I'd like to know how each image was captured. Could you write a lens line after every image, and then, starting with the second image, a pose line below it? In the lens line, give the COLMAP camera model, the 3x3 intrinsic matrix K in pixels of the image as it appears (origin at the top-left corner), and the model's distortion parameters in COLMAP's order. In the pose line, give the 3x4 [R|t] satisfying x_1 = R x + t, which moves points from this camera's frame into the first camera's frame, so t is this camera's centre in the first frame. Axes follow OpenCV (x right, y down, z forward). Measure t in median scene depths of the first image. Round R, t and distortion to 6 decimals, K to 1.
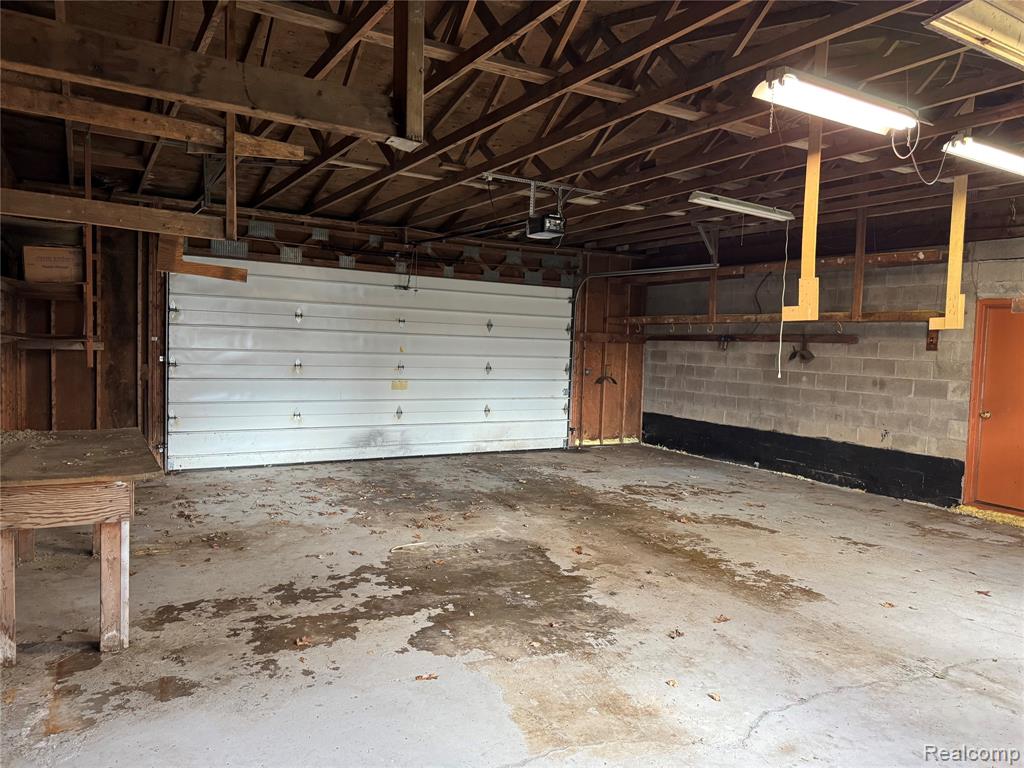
lens RADIAL K [[715.1, 0, 512.0], [0, 715.1, 384.0], [0, 0, 1]] dist [0.003306, -0.004182]
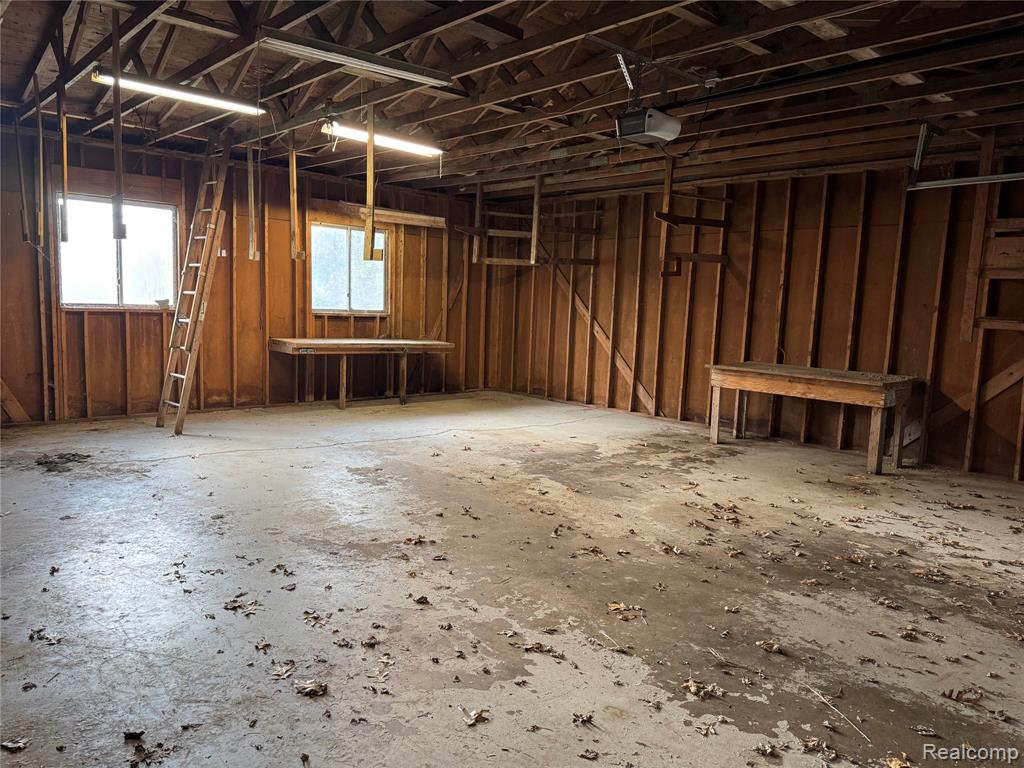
lens RADIAL K [[715.1, 0, 512.0], [0, 715.1, 384.0], [0, 0, 1]] dist [0.003306, -0.004182]
pose [[-0.975319, -0.040764, -0.217006, 0.386360], [-0.078754, 0.982393, 0.169414, -0.100666], [0.206280, 0.182323, -0.961357, 2.058646]]
